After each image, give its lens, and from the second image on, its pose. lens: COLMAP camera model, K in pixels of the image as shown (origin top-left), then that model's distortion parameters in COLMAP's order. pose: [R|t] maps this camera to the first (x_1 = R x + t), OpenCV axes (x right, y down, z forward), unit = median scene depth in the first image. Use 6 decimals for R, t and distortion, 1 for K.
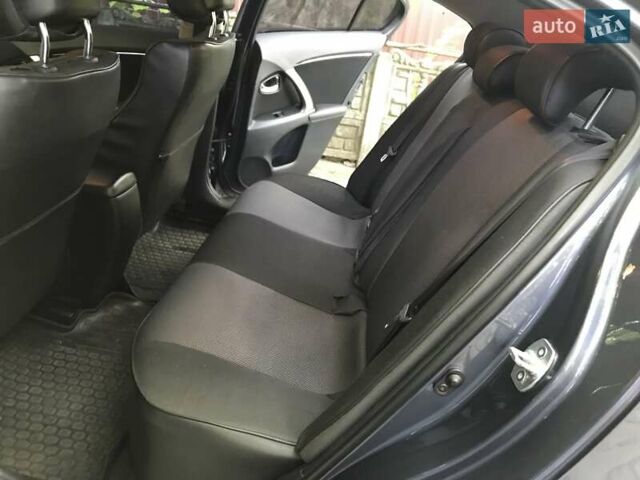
lens RADIAL K [[525.5, 0, 320.6], [0, 525.5, 230.2], [0, 0, 1]] dist [0.006991, -0.001132]
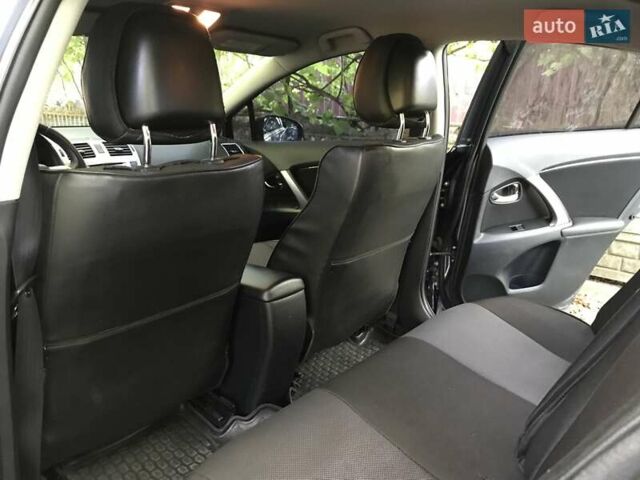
lens RADIAL K [[525.5, 0, 320.6], [0, 525.5, 230.2], [0, 0, 1]] dist [0.006991, -0.001132]
pose [[0.828267, 0.029678, -0.559547, 0.138275], [-0.149991, 0.973898, -0.170369, -0.025542], [0.539885, 0.225038, 0.811099, 0.150961]]
